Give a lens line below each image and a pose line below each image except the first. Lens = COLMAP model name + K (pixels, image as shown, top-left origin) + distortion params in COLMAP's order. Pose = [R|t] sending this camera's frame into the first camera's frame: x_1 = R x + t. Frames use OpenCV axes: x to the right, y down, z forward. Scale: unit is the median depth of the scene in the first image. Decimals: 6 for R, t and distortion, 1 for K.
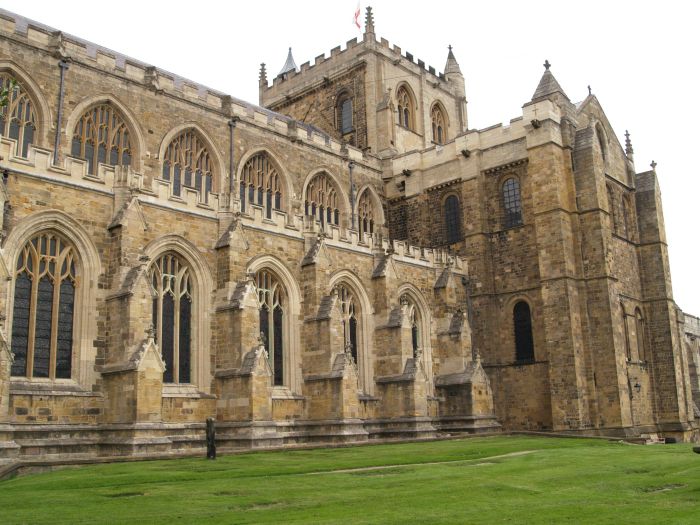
lens RADIAL K [[718.8, 0, 349.9], [0, 718.8, 262.0], [0, 0, 1]] dist [-0.050069, 0.000000]
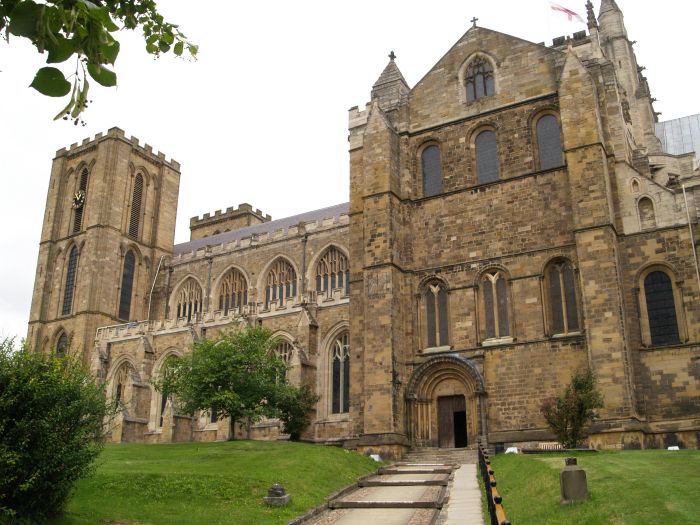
lens RADIAL K [[718.8, 0, 348.5], [0, 718.8, 261.9], [0, 0, 1]] dist [-0.050069, 0.000000]
pose [[0.196378, -0.293181, -0.935671, 1.331130], [0.211575, 0.944443, -0.251524, 0.257637], [0.957430, -0.148570, 0.247497, 0.809580]]
